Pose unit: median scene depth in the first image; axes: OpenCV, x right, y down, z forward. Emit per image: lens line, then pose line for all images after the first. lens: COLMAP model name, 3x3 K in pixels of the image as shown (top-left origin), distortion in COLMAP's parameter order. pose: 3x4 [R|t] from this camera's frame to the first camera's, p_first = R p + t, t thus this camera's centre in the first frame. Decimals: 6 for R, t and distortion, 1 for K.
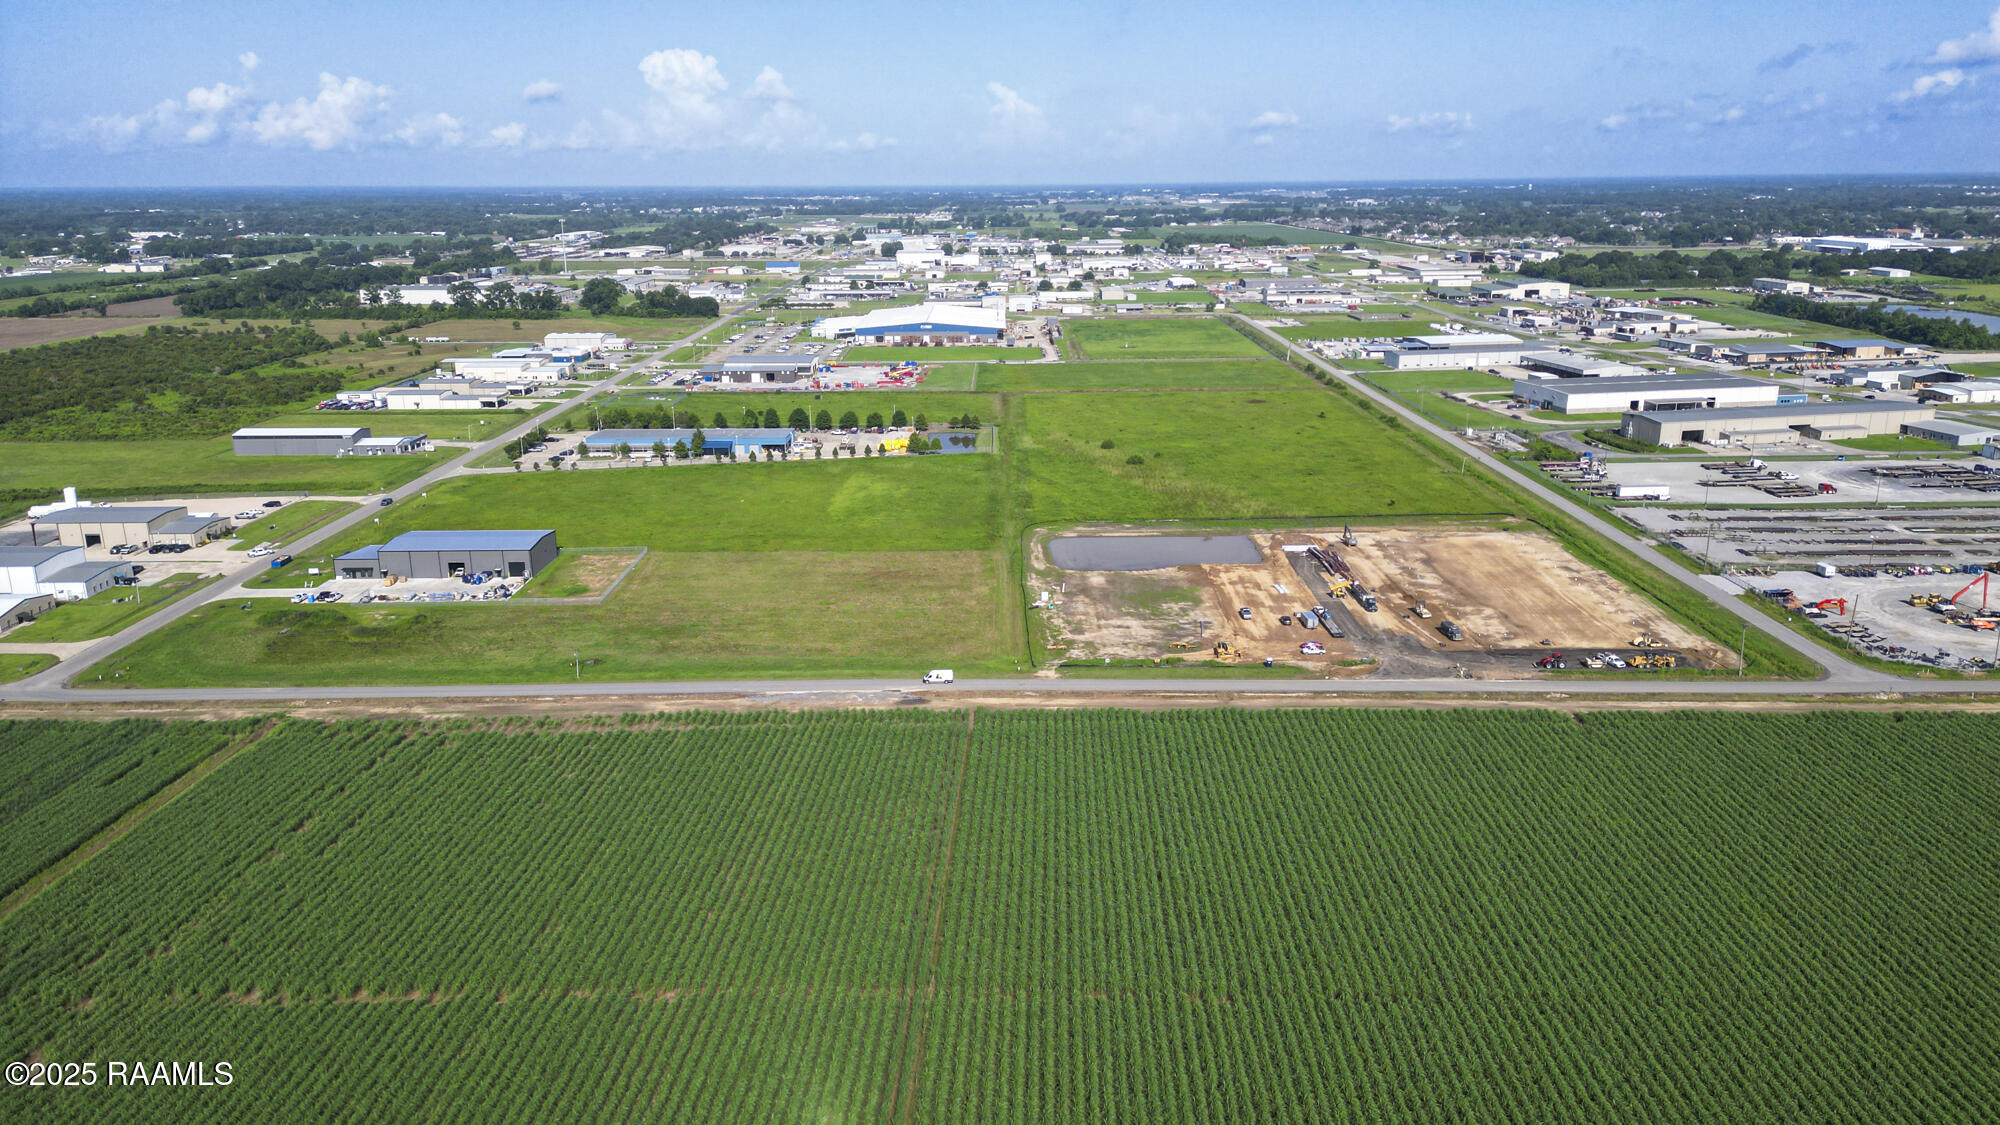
lens RADIAL K [[1409.6, 0, 1003.5], [0, 1409.6, 520.7], [0, 0, 1]] dist [0.088732, -0.100982]
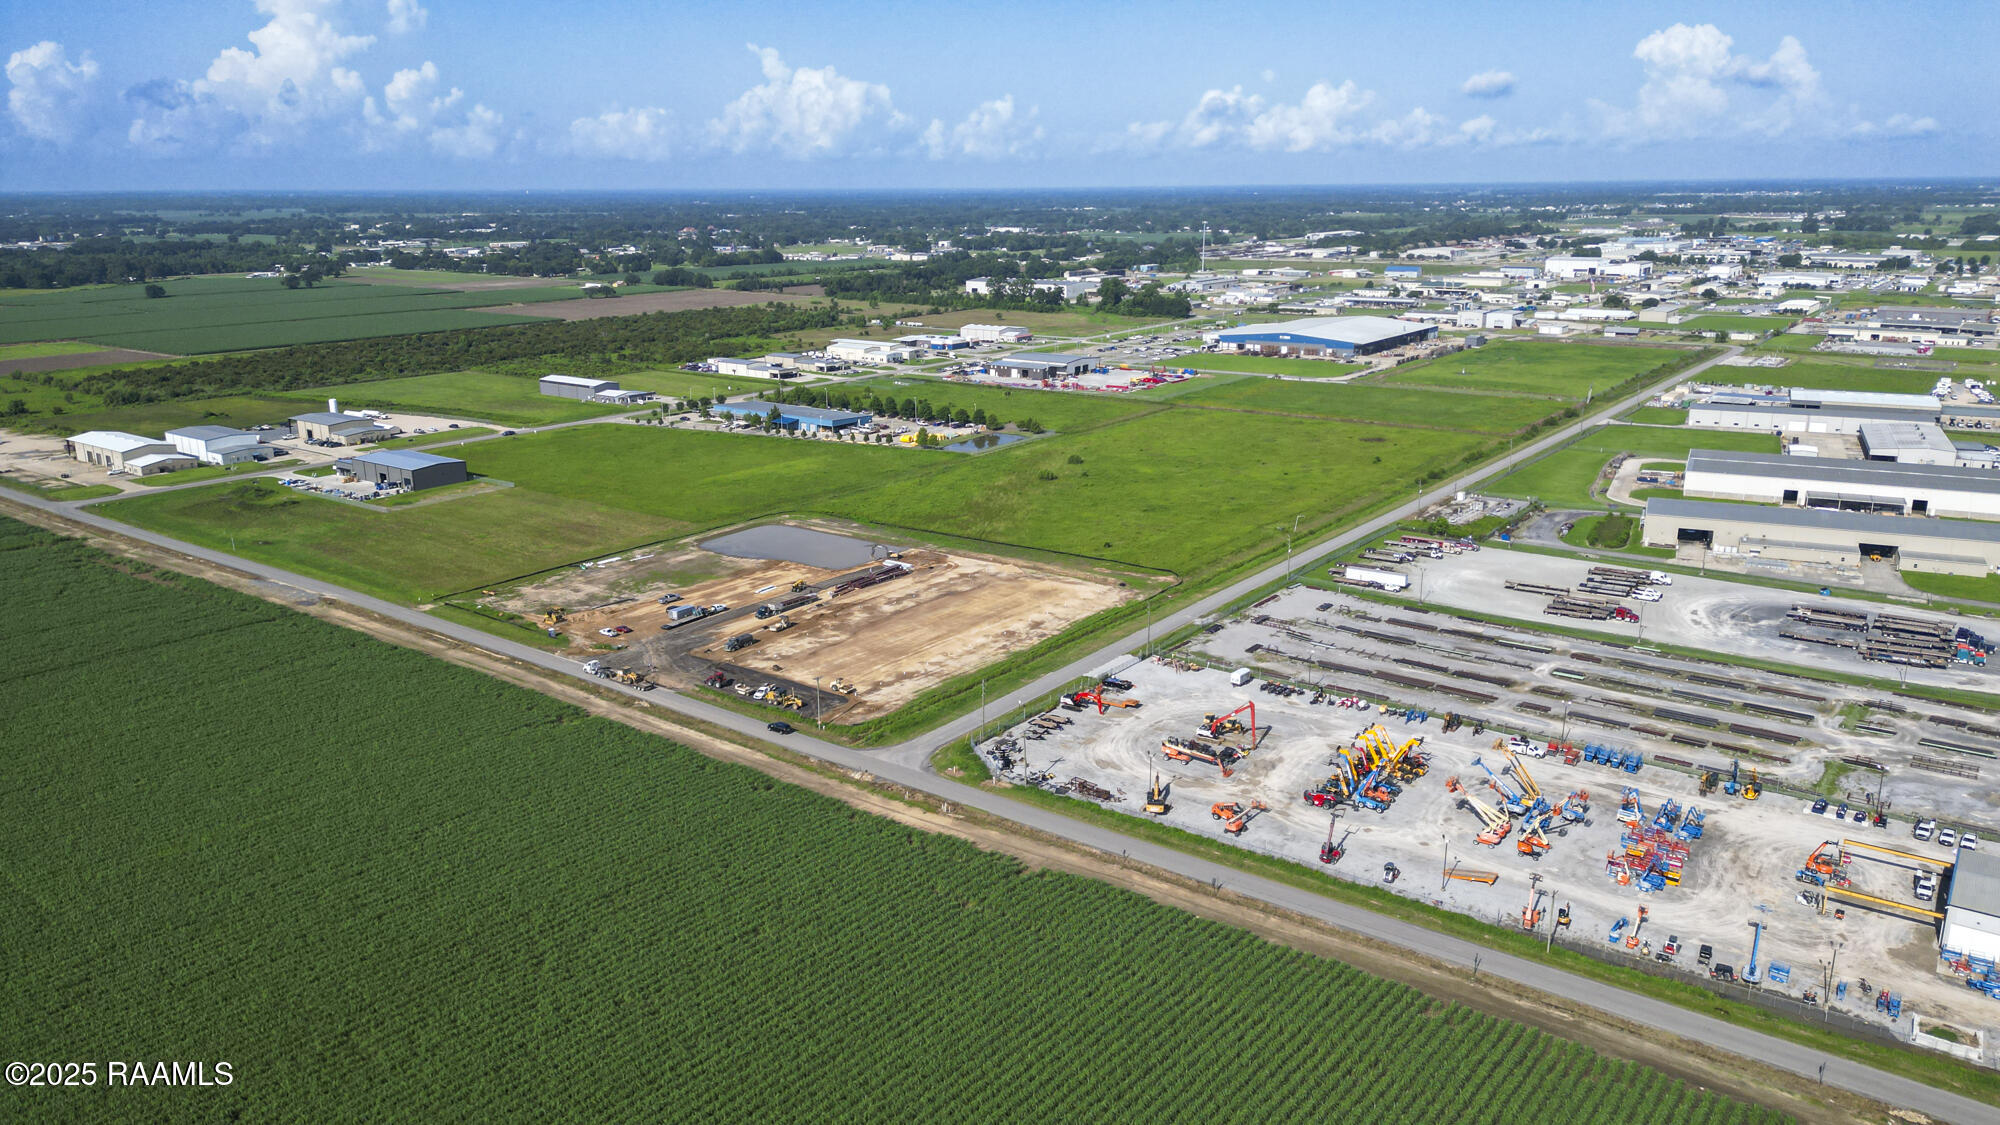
lens RADIAL K [[1409.6, 0, 1003.5], [0, 1409.6, 520.7], [0, 0, 1]] dist [0.088732, -0.100982]
pose [[0.800863, 0.141587, -0.581869, 1.009496], [-0.139499, 0.989026, 0.048659, -0.085005], [0.582373, 0.042201, 0.811825, 0.247063]]
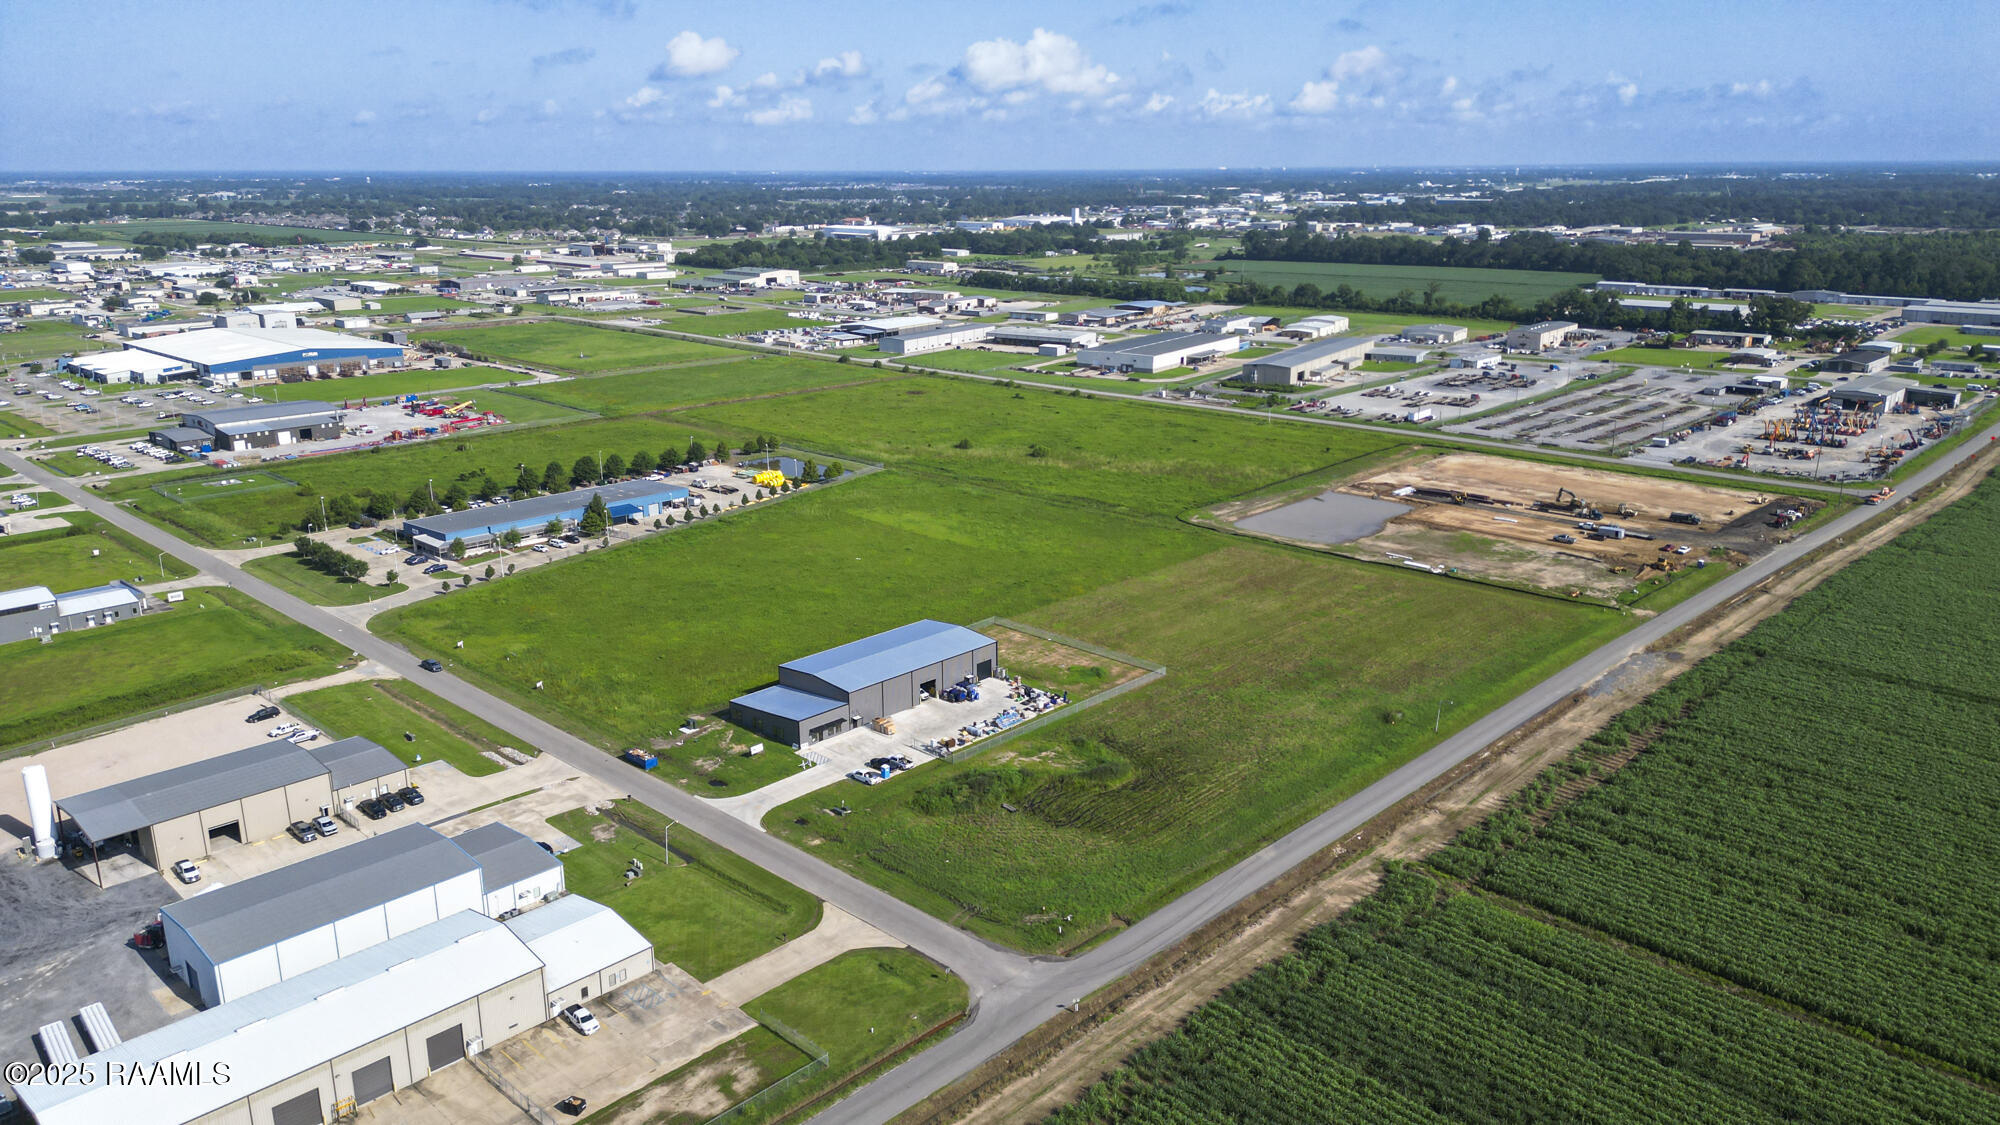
lens RADIAL K [[1409.6, 0, 1003.5], [0, 1409.6, 520.7], [0, 0, 1]] dist [0.088732, -0.100982]
pose [[0.694011, -0.170570, 0.699468, -0.943914], [0.168144, 0.983064, 0.072895, -0.109767], [-0.700055, 0.067021, 0.710937, 0.489825]]
